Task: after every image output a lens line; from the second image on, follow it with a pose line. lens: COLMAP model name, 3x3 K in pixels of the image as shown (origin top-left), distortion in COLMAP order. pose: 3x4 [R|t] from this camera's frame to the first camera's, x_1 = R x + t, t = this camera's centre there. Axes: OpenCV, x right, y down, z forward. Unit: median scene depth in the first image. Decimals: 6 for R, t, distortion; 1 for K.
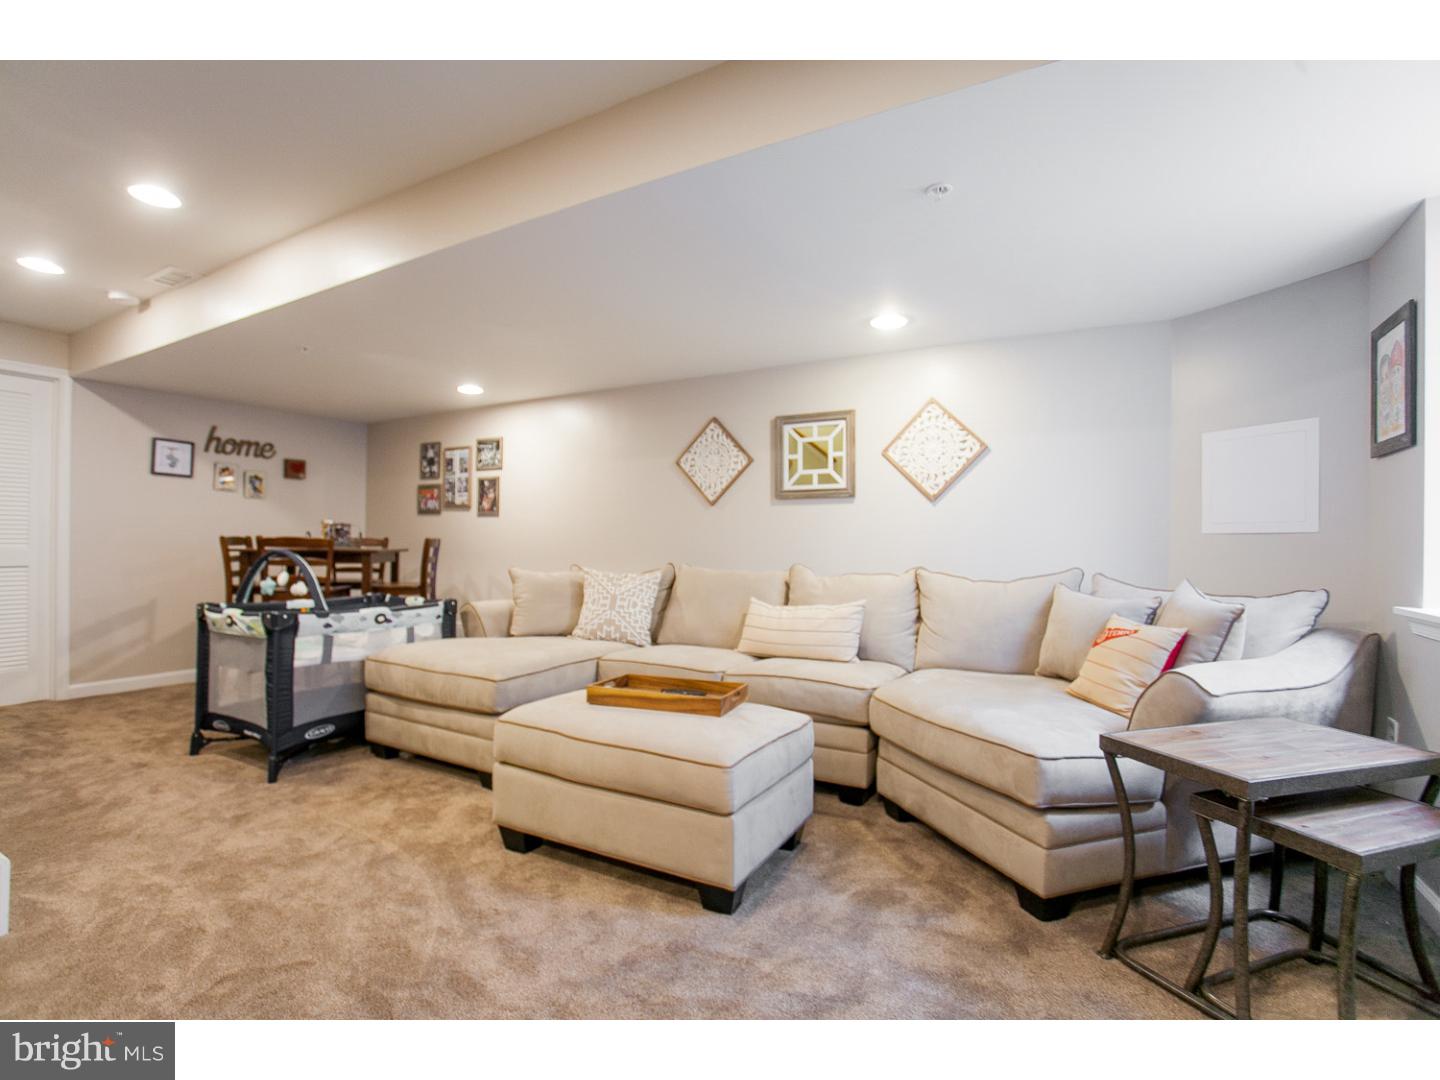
lens RADIAL K [[710.9, 0, 715.3], [0, 710.9, 535.5], [0, 0, 1]] dist [-0.050348, 0.015050]
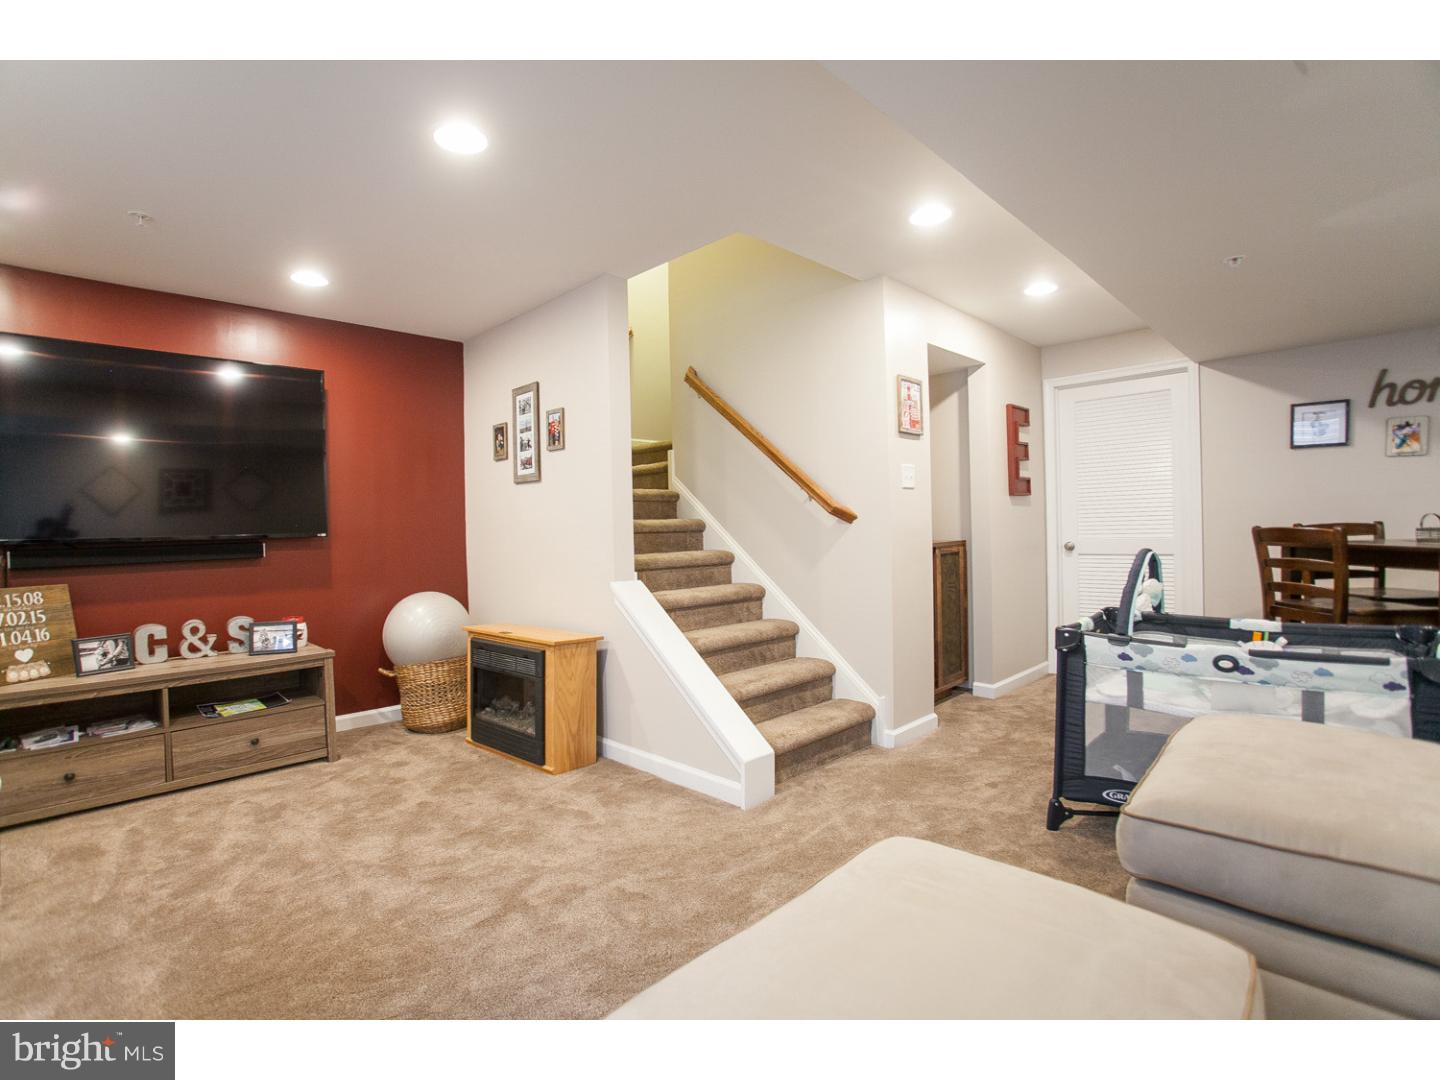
lens RADIAL K [[710.9, 0, 713.5], [0, 710.9, 543.9], [0, 0, 1]] dist [-0.050348, 0.015050]
pose [[-0.280238, 0.023040, -0.959654, 0.181006], [0.033635, 0.999334, 0.014171, -0.009004], [0.959341, -0.028306, -0.280827, 0.557101]]
